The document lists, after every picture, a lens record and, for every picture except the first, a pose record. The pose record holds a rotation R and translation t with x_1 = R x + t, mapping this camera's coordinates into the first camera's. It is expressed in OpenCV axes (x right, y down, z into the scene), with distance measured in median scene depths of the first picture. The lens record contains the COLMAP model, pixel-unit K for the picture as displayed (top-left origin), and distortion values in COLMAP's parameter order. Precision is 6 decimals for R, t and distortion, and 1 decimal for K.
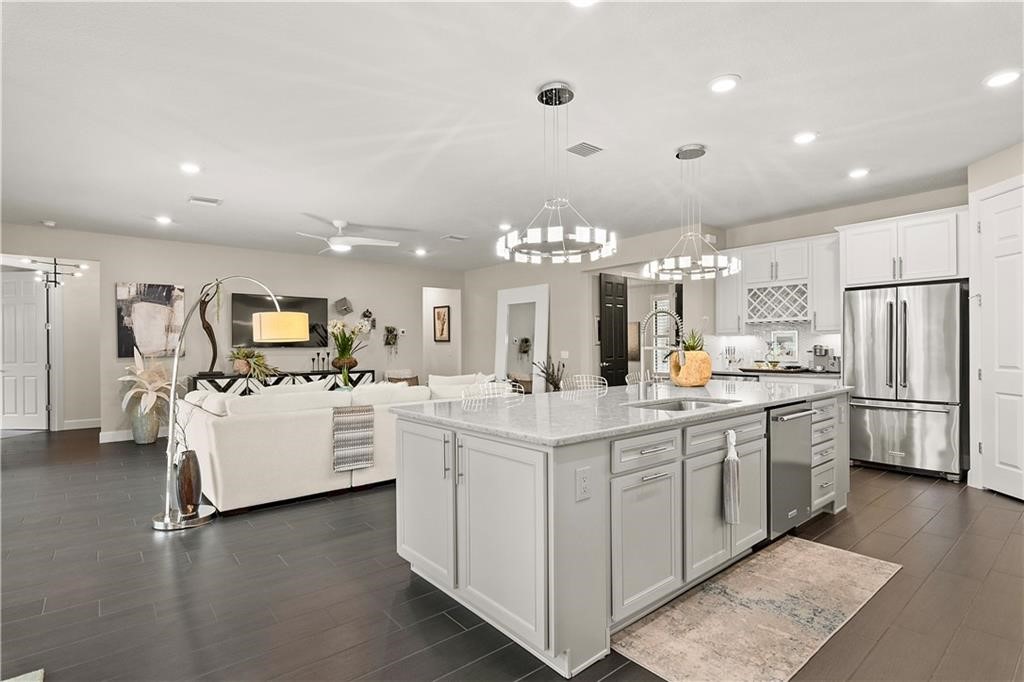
lens RADIAL K [[500.4, 0, 508.4], [0, 500.4, 347.0], [0, 0, 1]] dist [-0.003557, -0.000296]
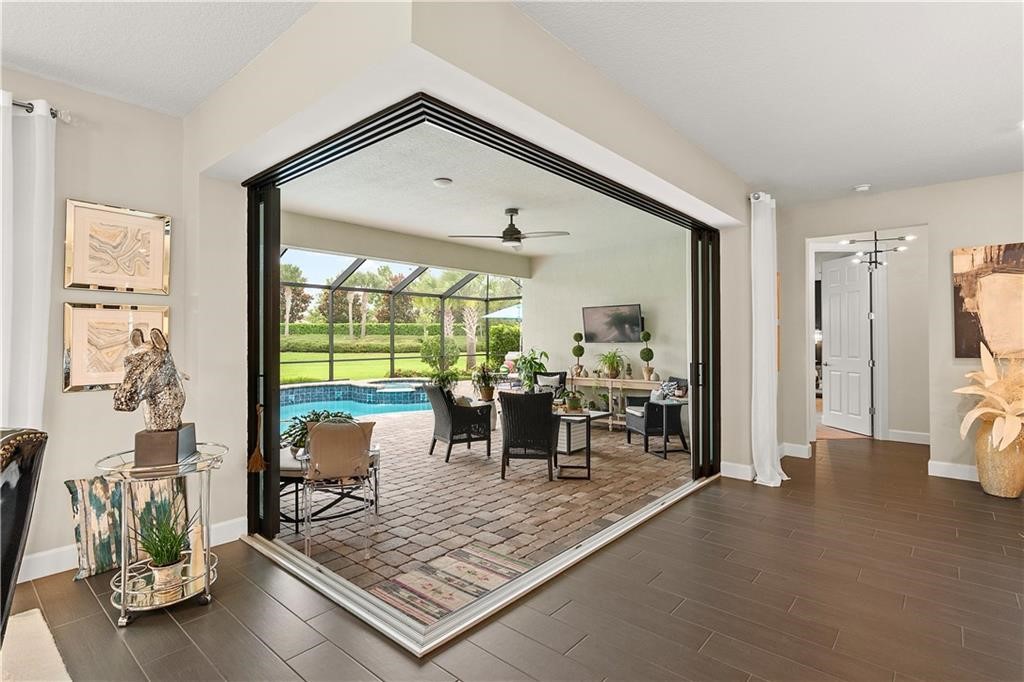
lens RADIAL K [[502.3, 0, 504.3], [0, 502.3, 333.2], [0, 0, 1]] dist [-0.000309, -0.000403]
pose [[0.159624, -0.001896, -0.987176, -0.189369], [-0.000322, 0.999998, -0.001972, -0.011211], [0.987178, 0.000632, 0.159623, 0.264366]]
